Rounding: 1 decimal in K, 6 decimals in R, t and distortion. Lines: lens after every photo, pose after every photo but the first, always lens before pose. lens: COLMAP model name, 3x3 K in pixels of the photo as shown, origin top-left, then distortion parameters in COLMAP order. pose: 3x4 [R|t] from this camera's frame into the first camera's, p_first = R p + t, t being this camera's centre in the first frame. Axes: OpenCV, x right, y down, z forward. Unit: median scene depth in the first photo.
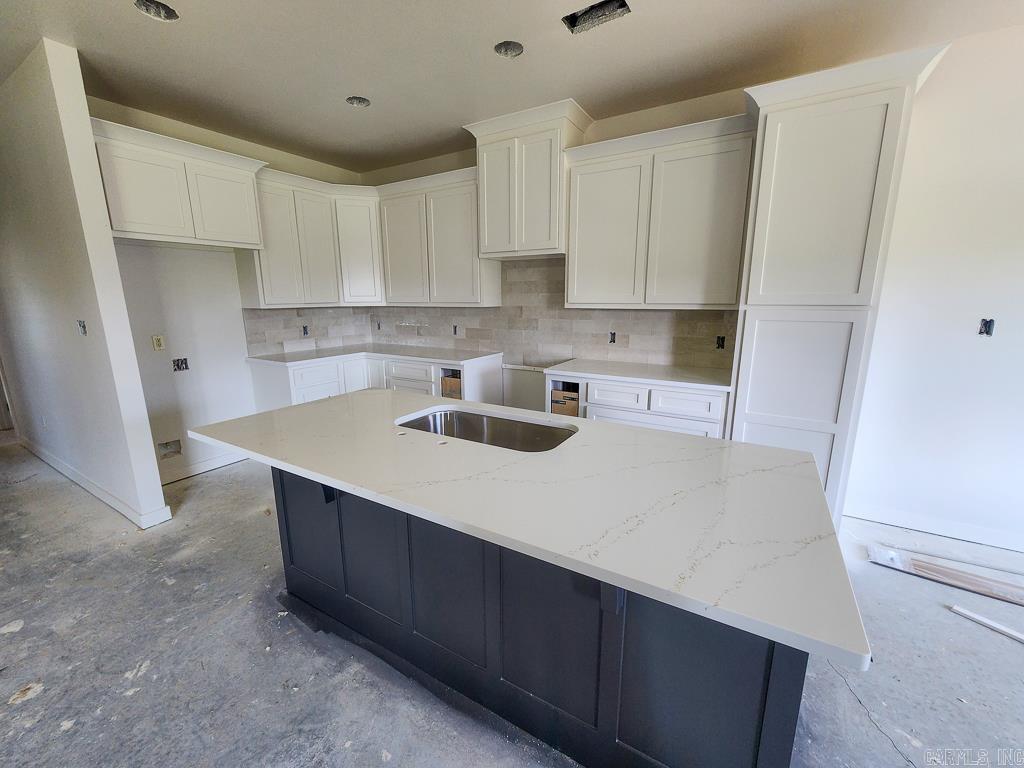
lens RADIAL K [[424.6, 0, 505.5], [0, 424.6, 386.2], [0, 0, 1]] dist [-0.000742, 0.000162]
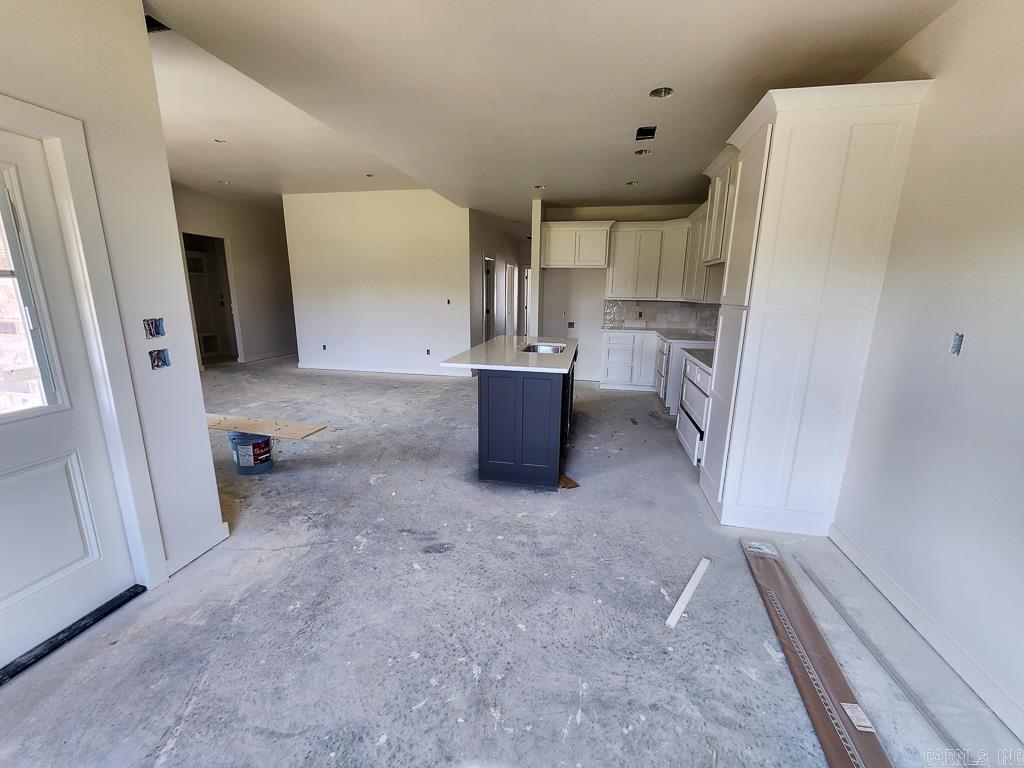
lens RADIAL K [[424.6, 0, 516.6], [0, 424.6, 388.1], [0, 0, 1]] dist [-0.000742, 0.000162]
pose [[0.357840, 0.221899, -0.907034, 1.079716], [-0.212922, 0.965155, 0.152117, -0.011054], [0.909184, 0.138694, 0.392618, -0.018136]]
